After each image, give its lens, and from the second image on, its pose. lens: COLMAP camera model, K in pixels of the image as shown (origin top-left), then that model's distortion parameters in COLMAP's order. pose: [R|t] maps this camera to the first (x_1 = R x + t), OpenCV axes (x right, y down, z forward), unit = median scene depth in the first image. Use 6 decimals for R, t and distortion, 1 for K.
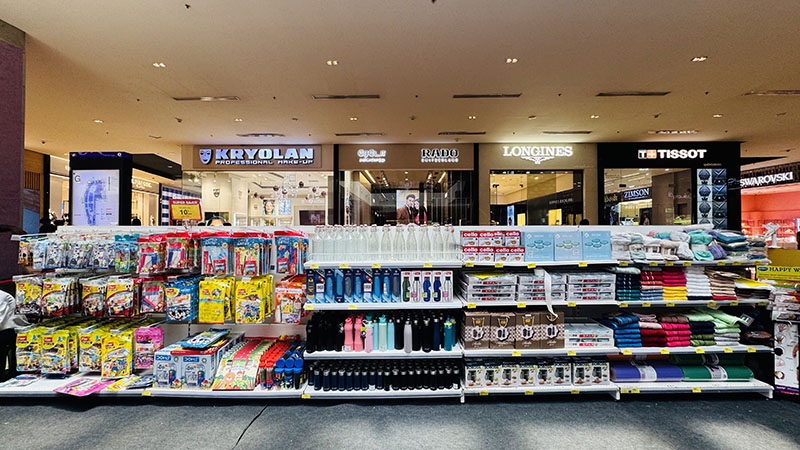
lens RADIAL K [[319.1, 0, 401.2], [0, 319.1, 222.1], [0, 0, 1]] dist [-0.003152, 0.000095]
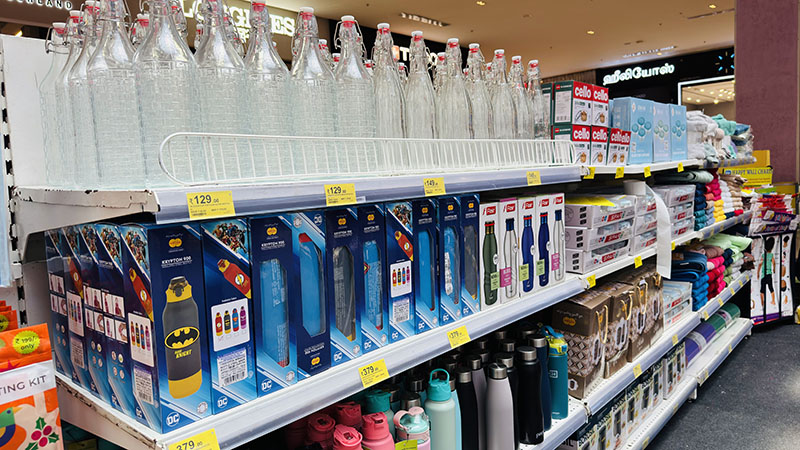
lens RADIAL K [[566.7, 0, 404.3], [0, 566.7, 226.0], [0, 0, 1]] dist [0.036489, -0.002681]
pose [[0.659017, -0.092984, 0.746358, -0.423969], [0.031616, 0.994876, 0.096029, 0.122826], [-0.751463, -0.039688, 0.658580, 0.713167]]
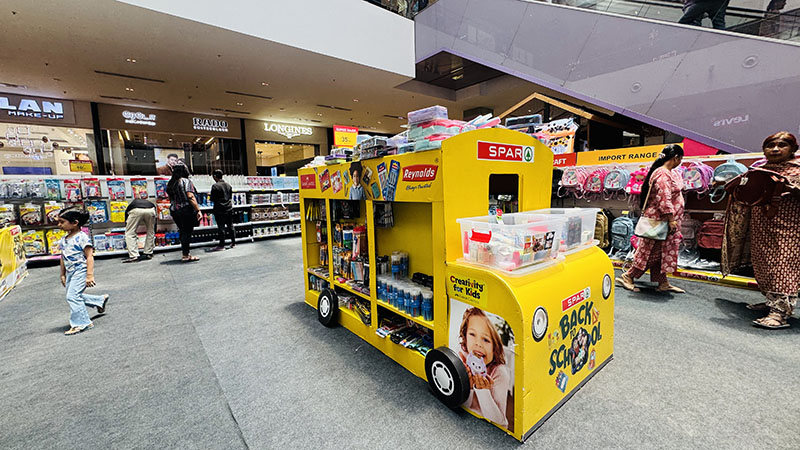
lens RADIAL K [[319.1, 0, 400.6], [0, 319.1, 225.0], [0, 0, 1]] dist [-0.003152, 0.000095]
pose [[0.767964, -0.089711, 0.634179, -0.542119], [0.007947, 0.991401, 0.130620, 0.082895], [-0.640444, -0.095272, 0.762073, -1.835308]]
